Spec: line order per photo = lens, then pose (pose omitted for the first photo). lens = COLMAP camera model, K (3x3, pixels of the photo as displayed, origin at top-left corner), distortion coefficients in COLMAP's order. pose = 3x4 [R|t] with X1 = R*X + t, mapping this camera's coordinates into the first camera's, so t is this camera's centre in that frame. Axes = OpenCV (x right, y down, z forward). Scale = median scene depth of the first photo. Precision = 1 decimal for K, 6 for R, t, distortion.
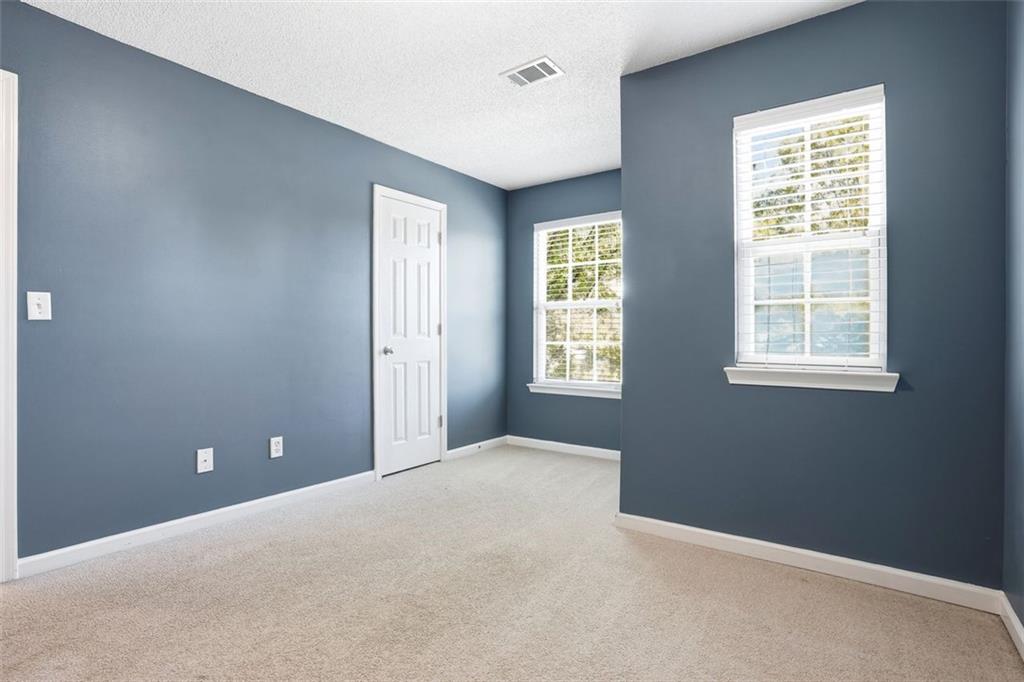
lens RADIAL K [[506.1, 0, 513.3], [0, 506.1, 343.5], [0, 0, 1]] dist [-0.119013, 0.062710]
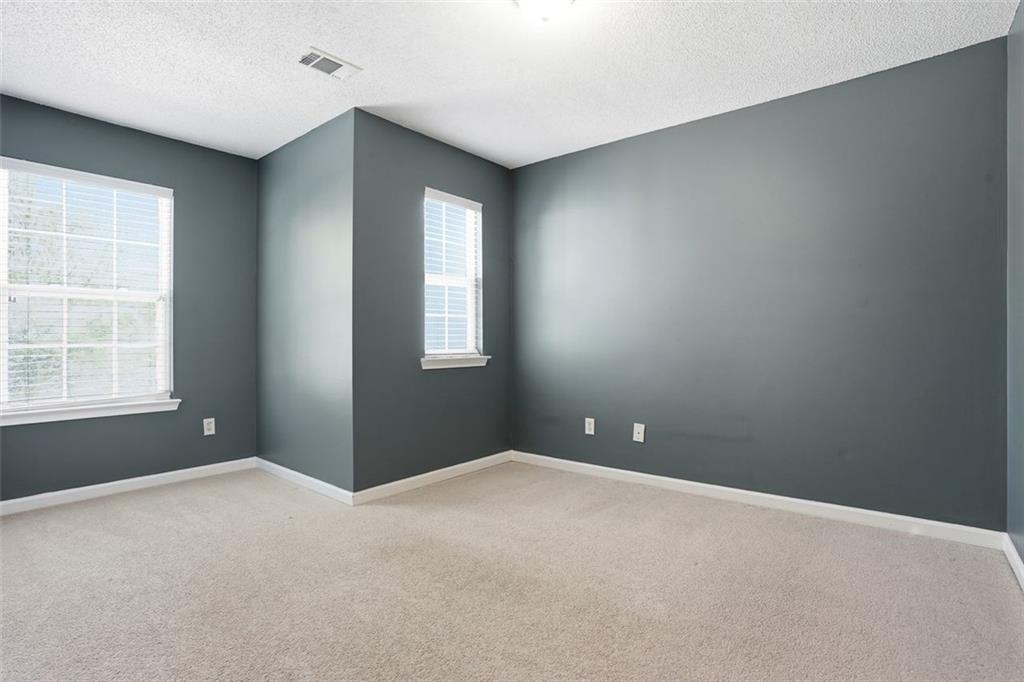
lens RADIAL K [[506.1, 0, 513.3], [0, 506.1, 343.5], [0, 0, 1]] dist [-0.119013, 0.062710]
pose [[0.054037, -0.005883, 0.998522, -1.017130], [0.014993, 0.999875, 0.005079, 0.001607], [-0.998426, 0.014696, 0.054118, 0.661329]]
